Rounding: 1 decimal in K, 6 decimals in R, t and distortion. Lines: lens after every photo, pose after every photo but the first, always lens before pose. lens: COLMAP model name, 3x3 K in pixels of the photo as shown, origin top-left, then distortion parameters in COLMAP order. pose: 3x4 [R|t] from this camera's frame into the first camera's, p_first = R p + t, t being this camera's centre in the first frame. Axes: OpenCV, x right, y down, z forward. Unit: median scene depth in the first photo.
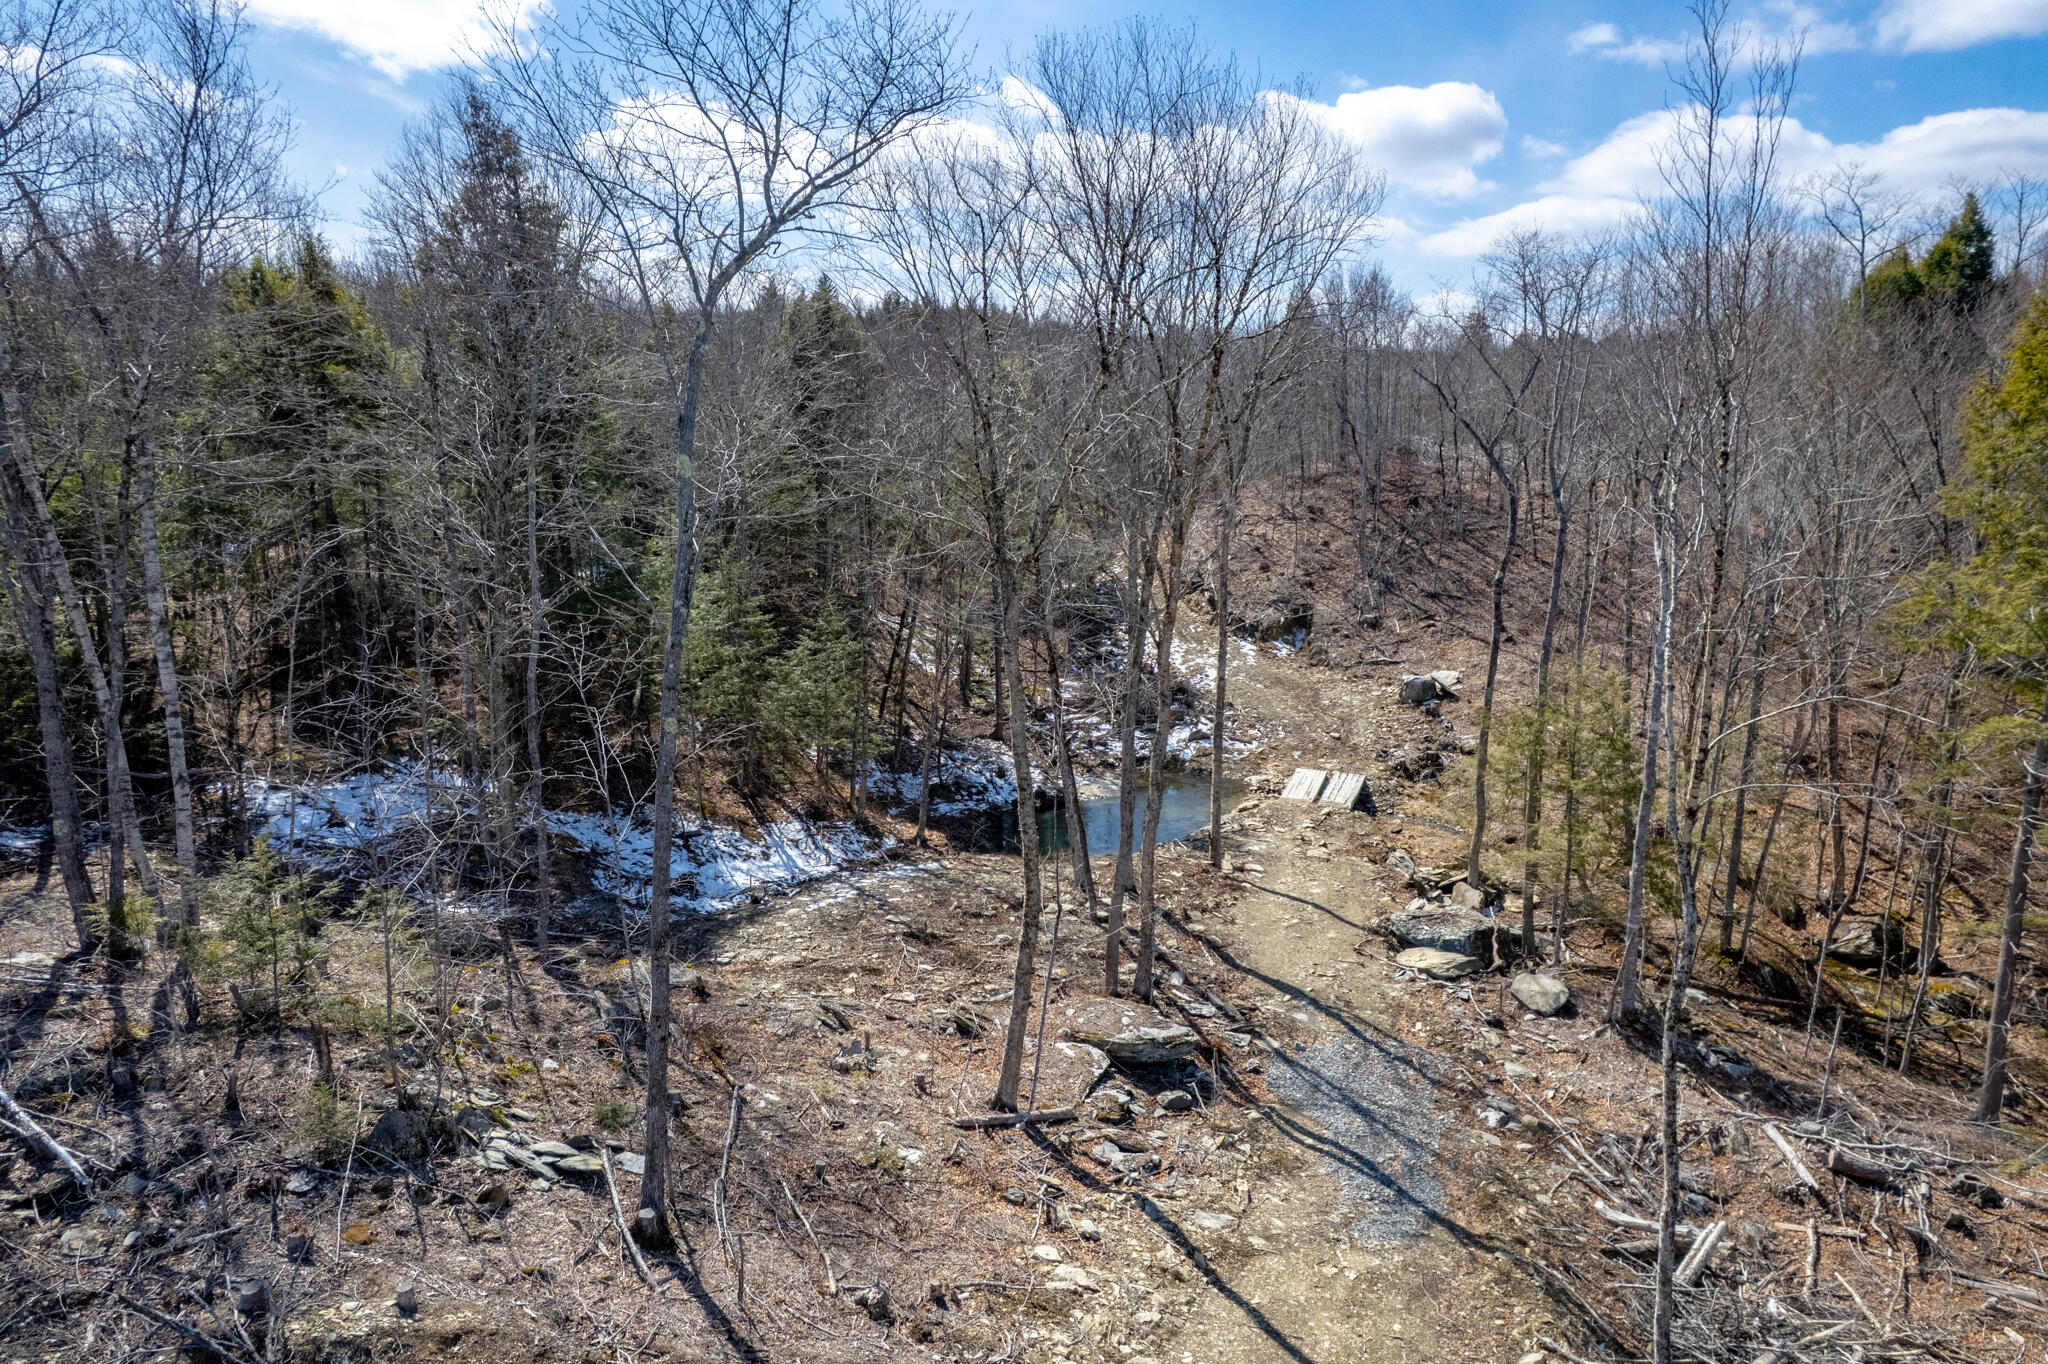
lens RADIAL K [[1312.1, 0, 1022.1], [0, 1312.1, 688.7], [0, 0, 1]] dist [-0.072062, 0.063098]
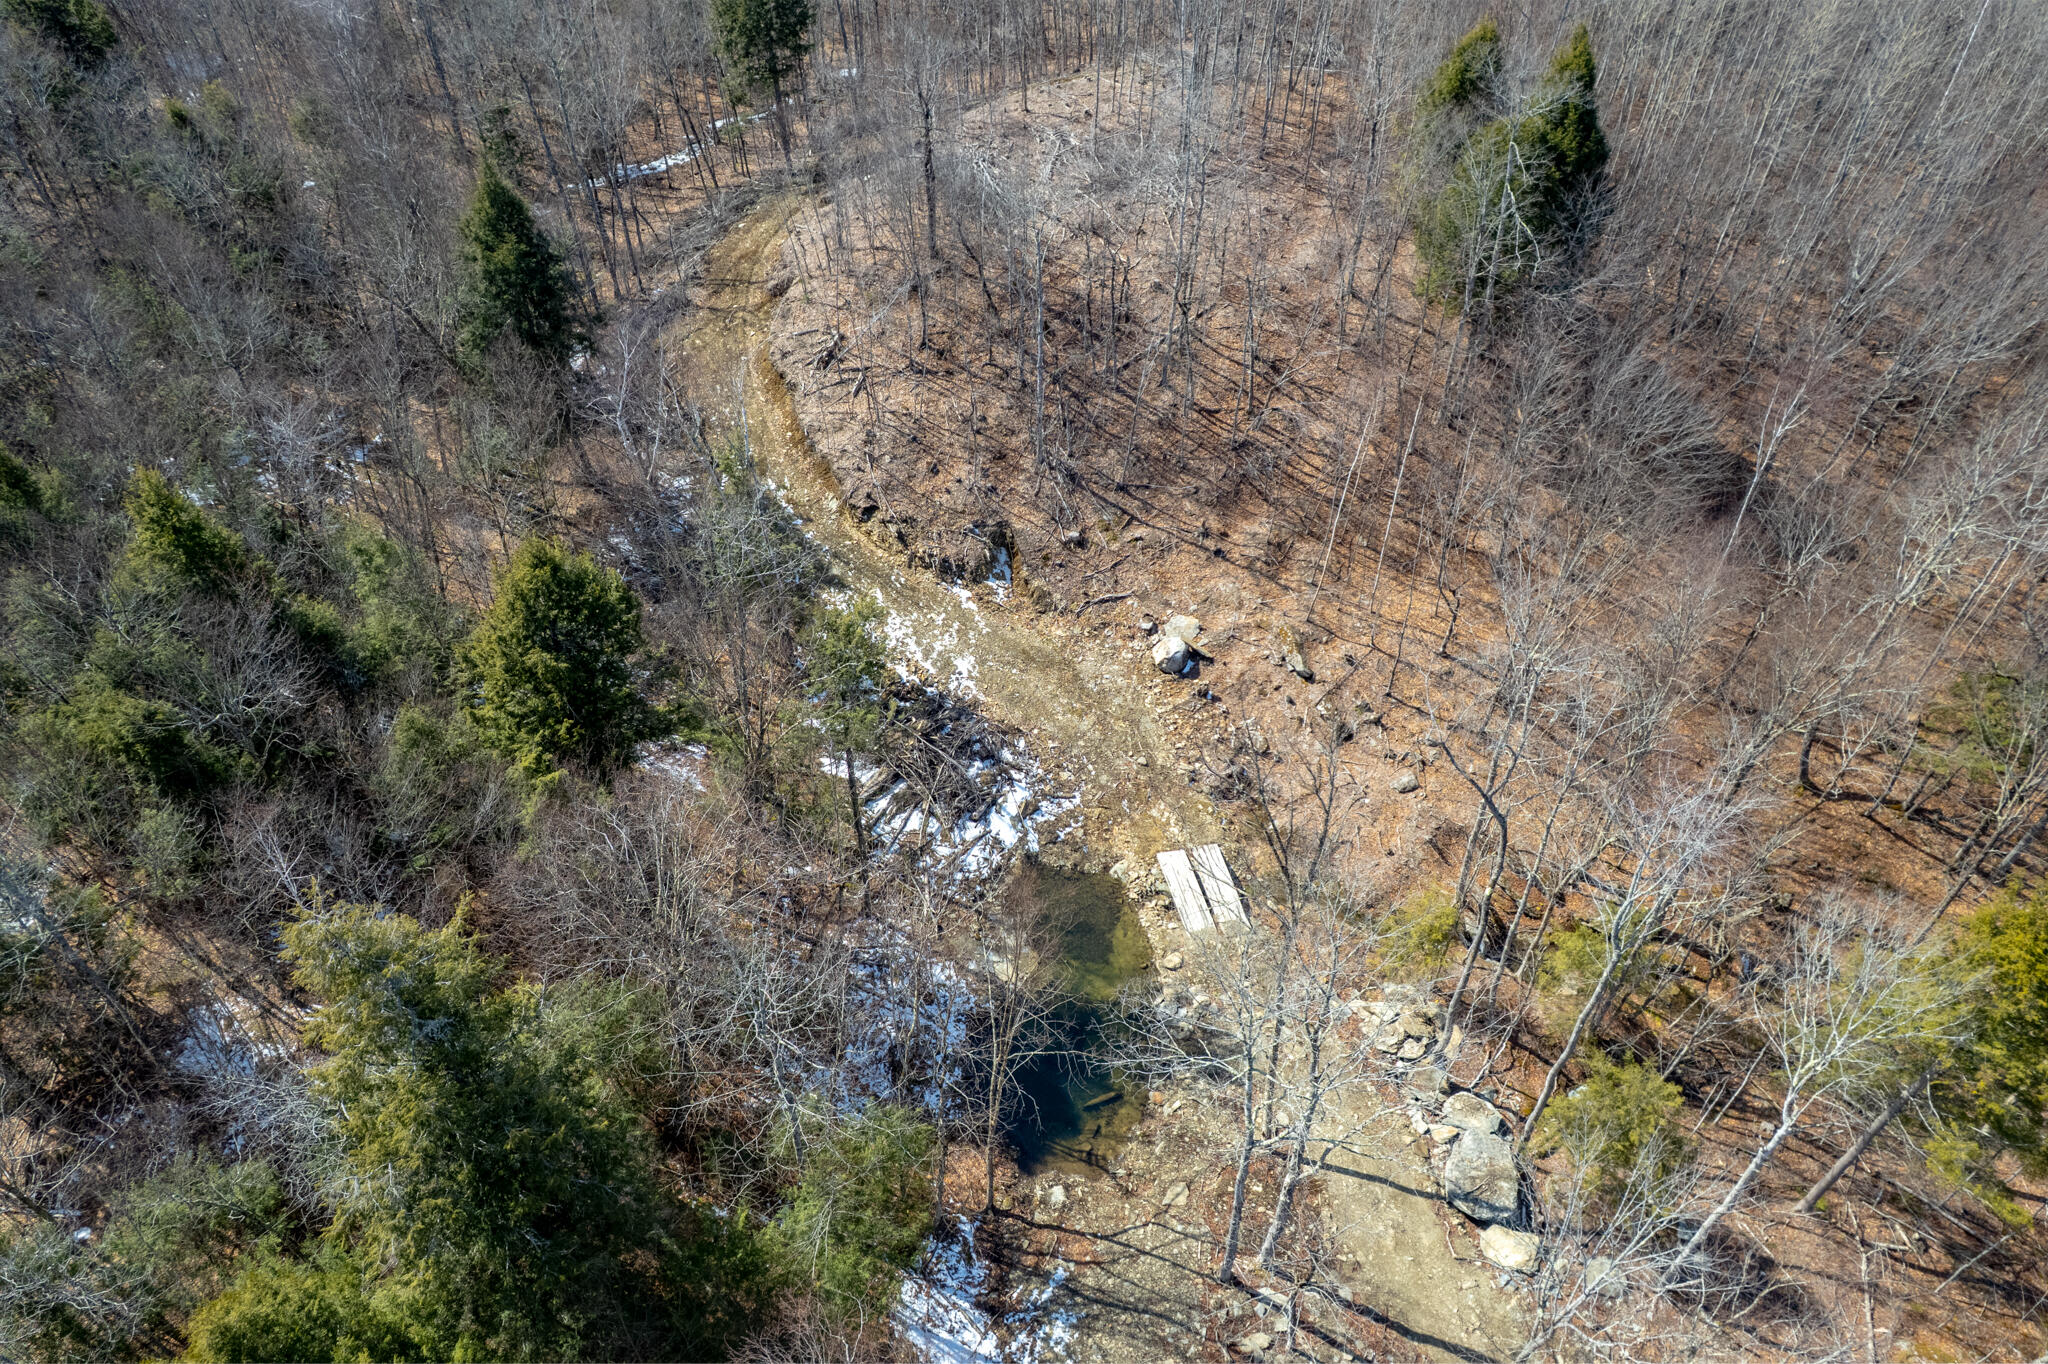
lens RADIAL K [[1312.1, 0, 1019.9], [0, 1312.1, 698.9], [0, 0, 1]] dist [-0.072062, 0.063098]
pose [[0.834753, -0.371720, 0.406216, -0.434665], [0.094932, 0.823847, 0.558805, -1.052097], [-0.542380, -0.427902, 0.722997, 0.564478]]
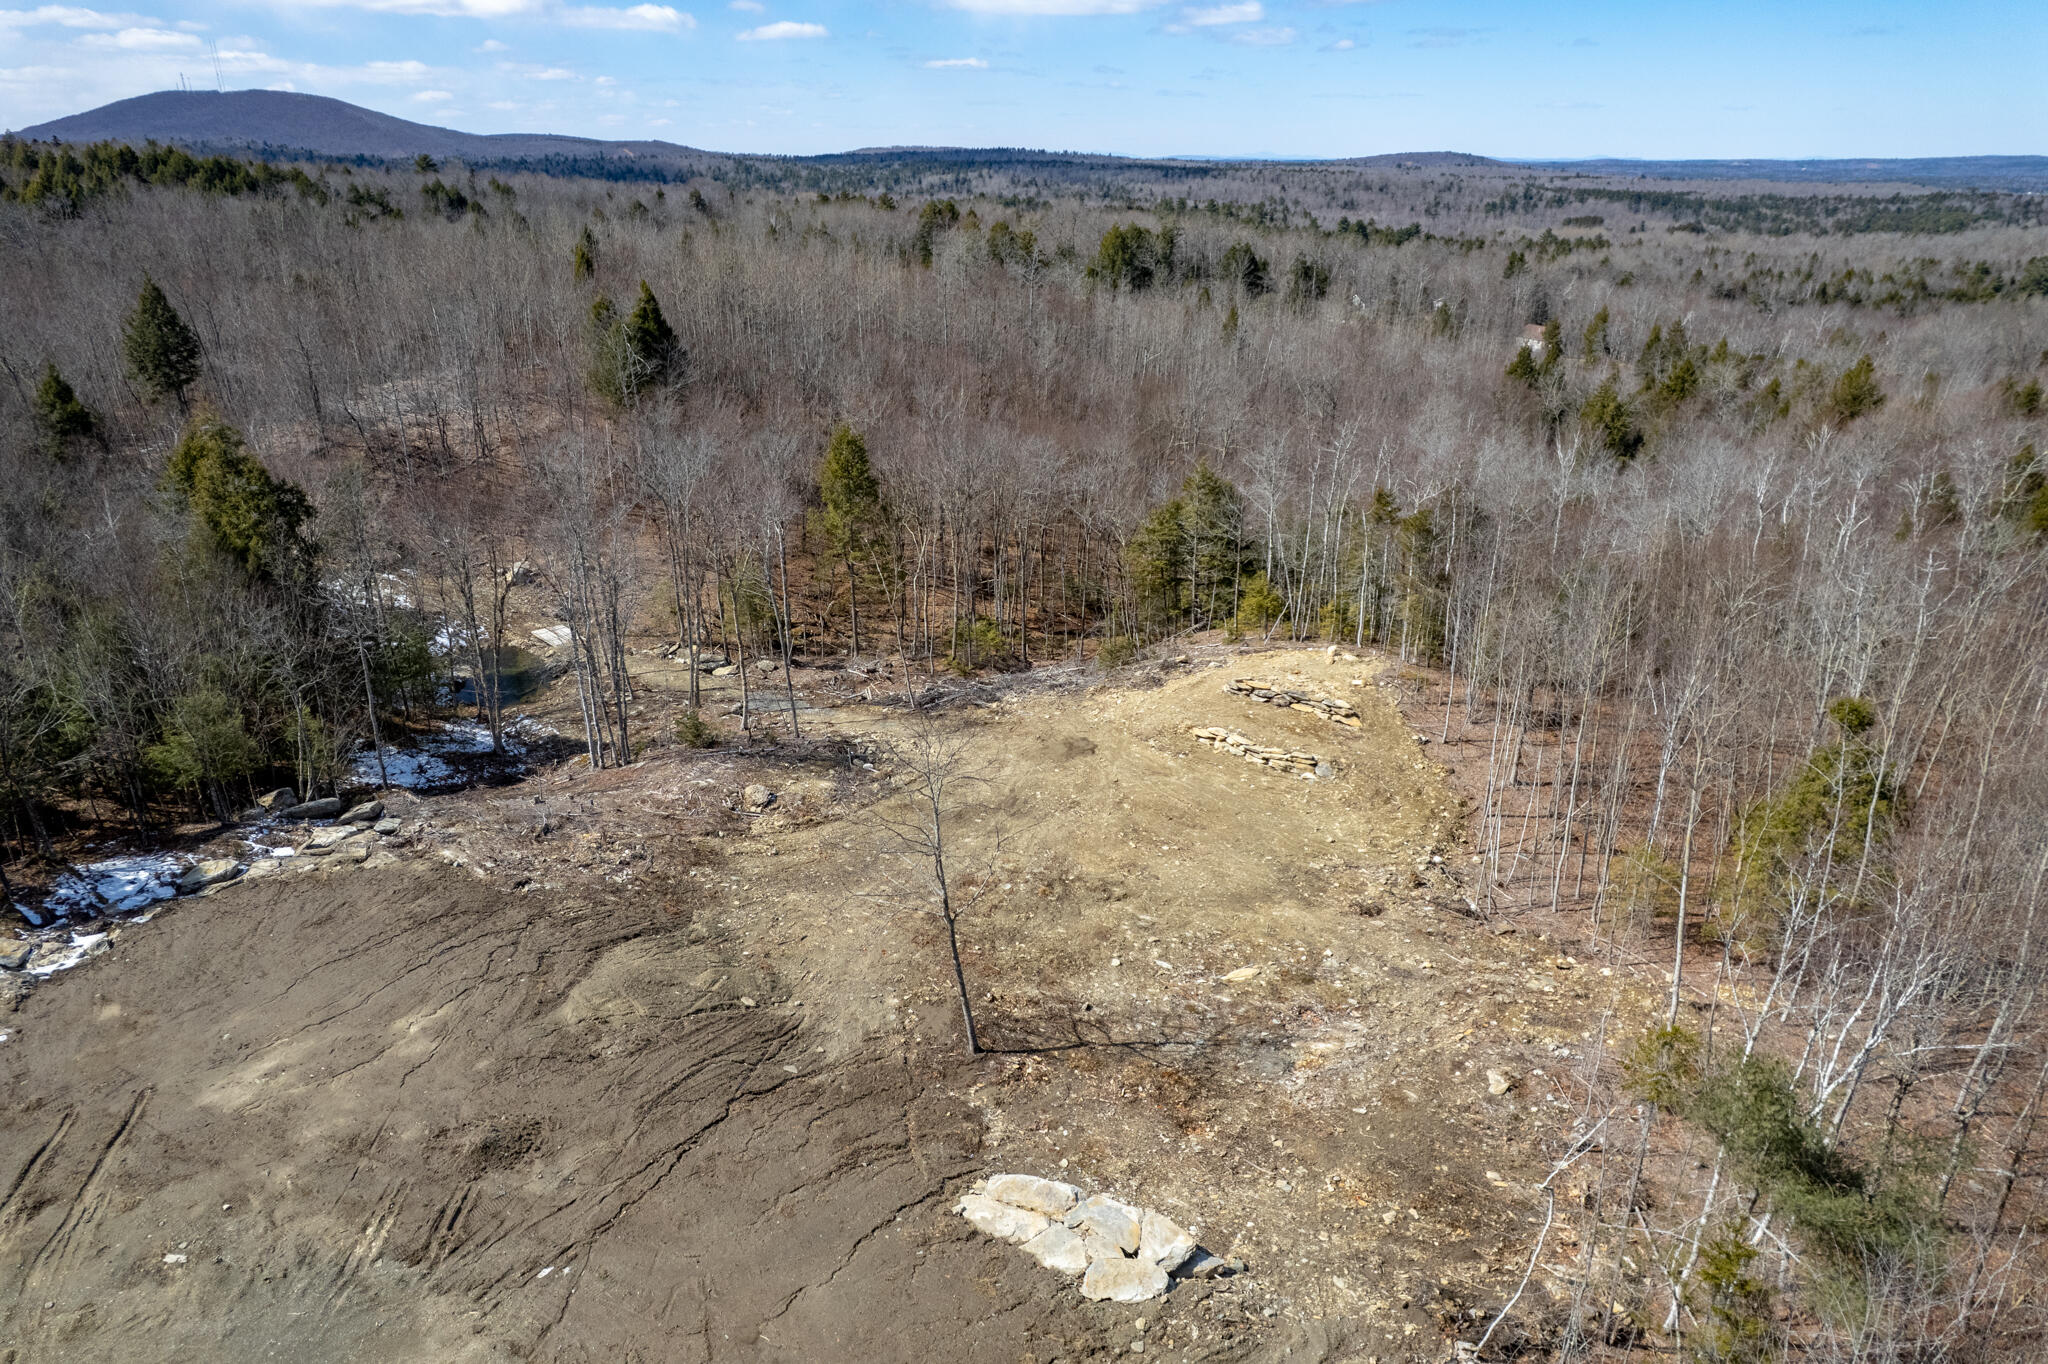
lens RADIAL K [[1312.1, 0, 1019.4], [0, 1312.1, 692.8], [0, 0, 1]] dist [-0.072062, 0.063098]
pose [[0.424943, -0.342124, 0.838078, -1.948991], [0.167403, 0.939560, 0.298670, -0.532529], [-0.889607, 0.013379, 0.456532, -0.978910]]
